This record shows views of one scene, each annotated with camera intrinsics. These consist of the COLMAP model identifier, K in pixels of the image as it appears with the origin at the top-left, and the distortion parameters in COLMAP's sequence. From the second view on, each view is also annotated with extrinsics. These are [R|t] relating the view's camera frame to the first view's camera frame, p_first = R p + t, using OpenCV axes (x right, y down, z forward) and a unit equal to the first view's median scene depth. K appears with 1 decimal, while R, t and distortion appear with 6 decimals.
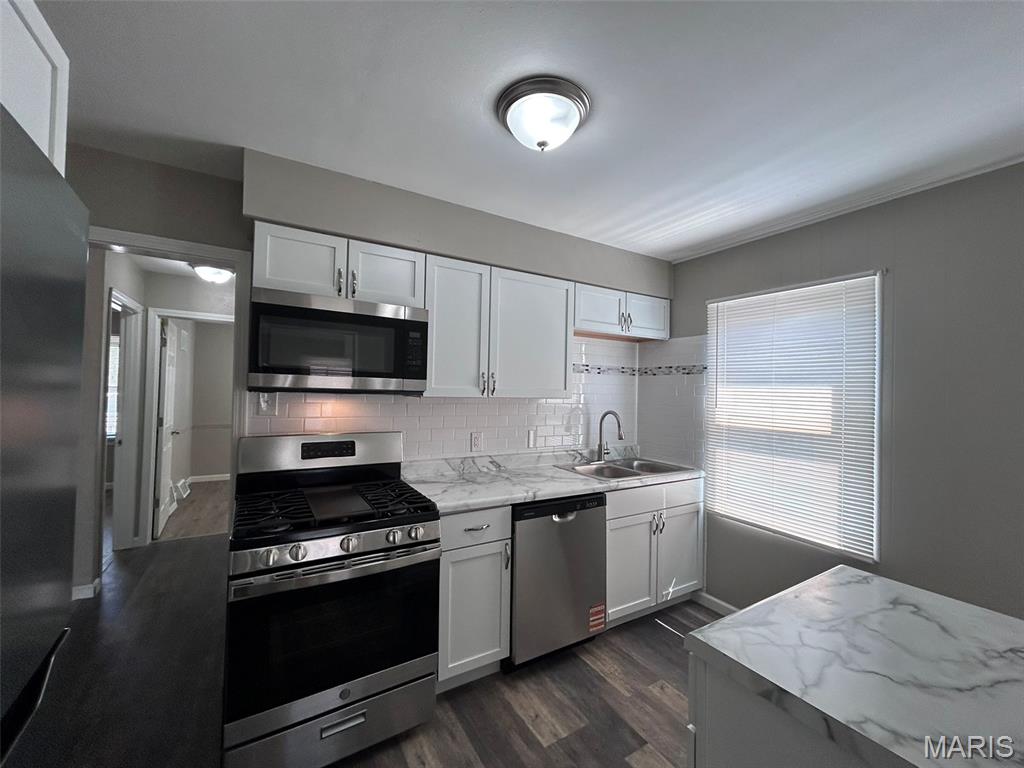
lens RADIAL K [[412.9, 0, 512.0], [0, 412.9, 384.0], [0, 0, 1]] dist [0.000065, 0.000434]
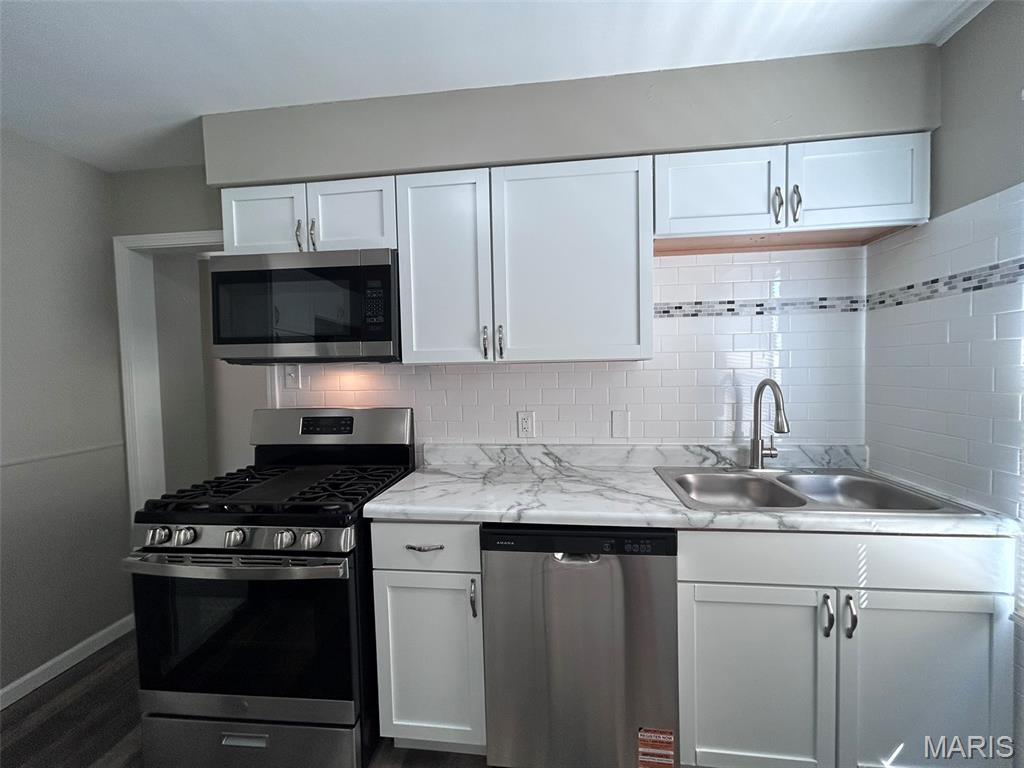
lens RADIAL K [[412.9, 0, 512.0], [0, 412.9, 384.0], [0, 0, 1]] dist [0.000065, 0.000434]
pose [[0.794031, -0.013377, -0.607730, 0.384664], [0.045444, 0.998266, 0.037402, 0.045432], [0.606176, -0.057316, 0.793263, 0.463218]]
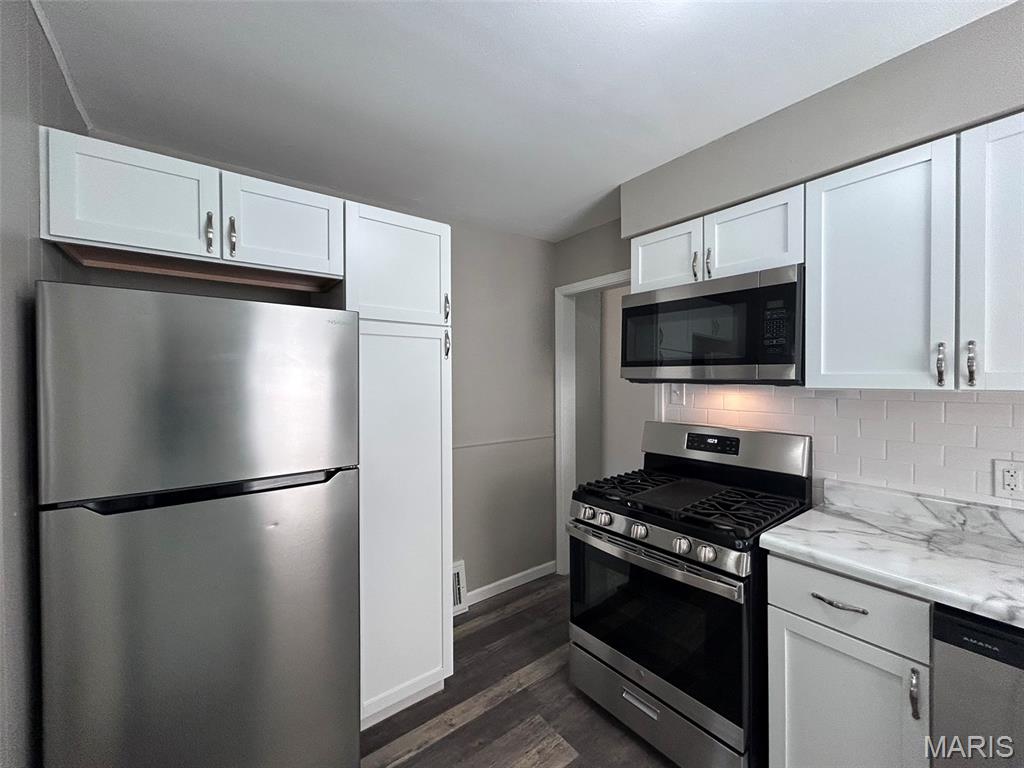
lens RADIAL K [[412.9, 0, 512.0], [0, 412.9, 384.0], [0, 0, 1]] dist [0.000065, 0.000434]
pose [[0.115789, -0.009242, -0.993231, 0.389293], [0.018315, 0.999807, -0.007168, 0.018552], [0.993105, -0.017361, 0.115936, 0.385755]]
